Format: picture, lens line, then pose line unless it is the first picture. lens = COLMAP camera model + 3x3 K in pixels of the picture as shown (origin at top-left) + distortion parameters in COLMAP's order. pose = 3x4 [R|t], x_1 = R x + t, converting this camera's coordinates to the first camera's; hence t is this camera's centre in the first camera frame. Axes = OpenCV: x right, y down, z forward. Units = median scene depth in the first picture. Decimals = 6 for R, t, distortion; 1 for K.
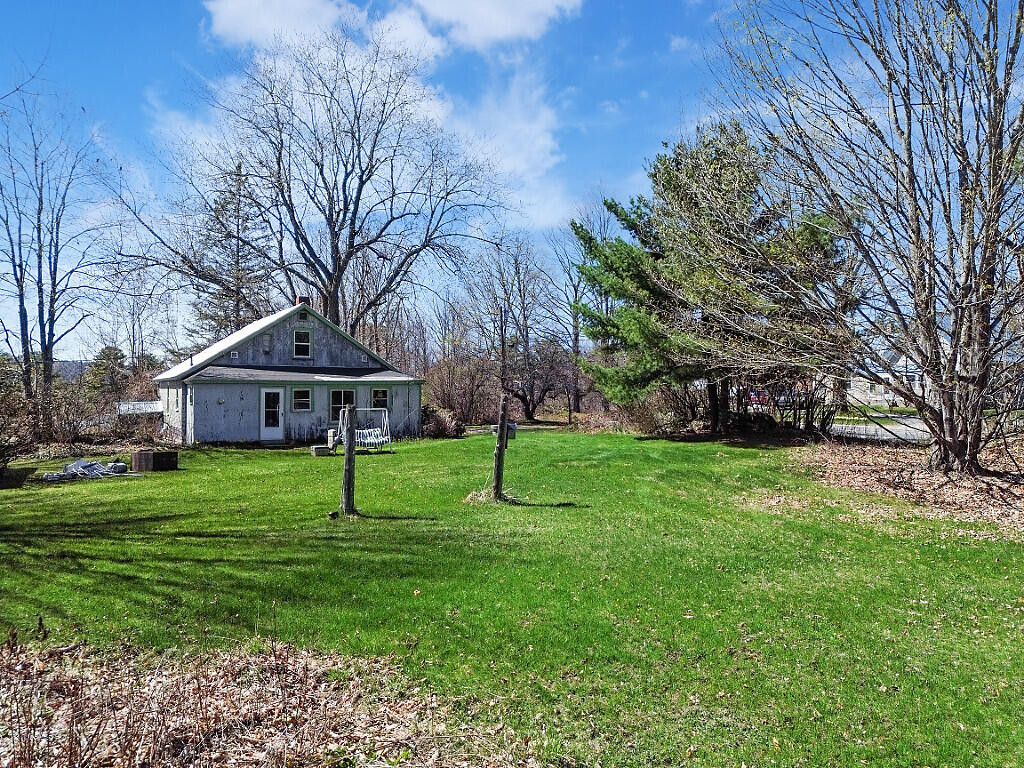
lens RADIAL K [[725.7, 0, 509.6], [0, 725.7, 383.9], [0, 0, 1]] dist [0.060922, -0.045212]
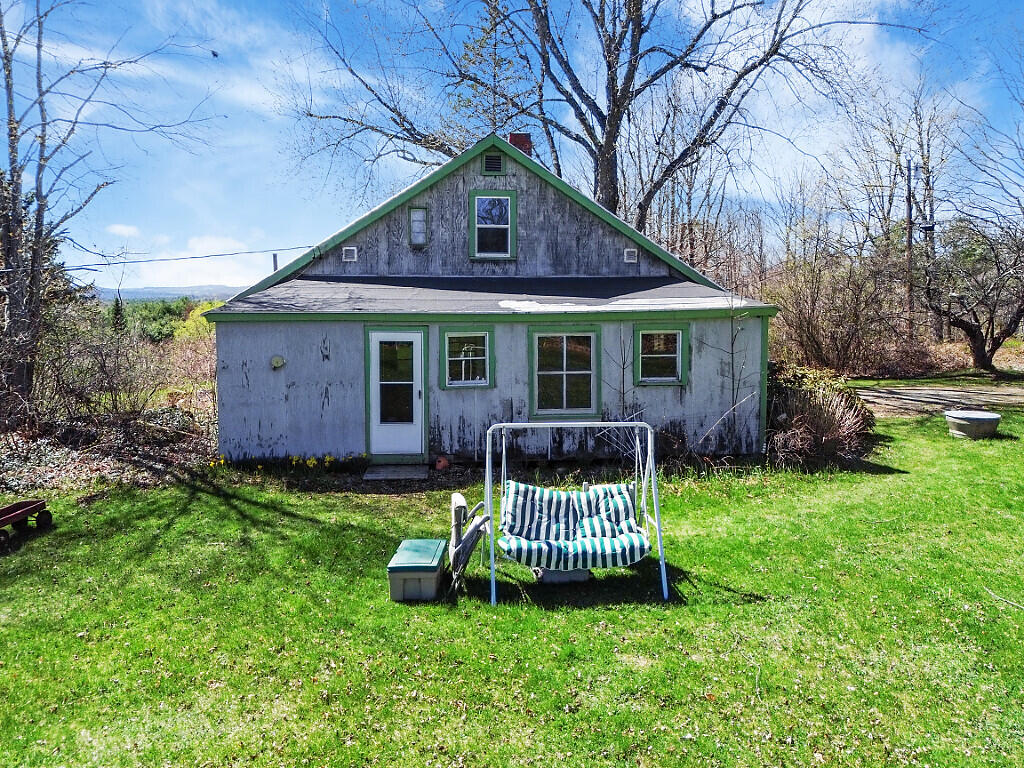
lens RADIAL K [[725.7, 0, 522.1], [0, 725.7, 339.8], [0, 0, 1]] dist [0.060922, -0.045212]
pose [[0.910149, 0.020489, -0.413773, -0.080828], [0.009291, 0.997516, 0.069830, -0.016237], [0.414176, -0.067400, 0.907698, 0.601703]]
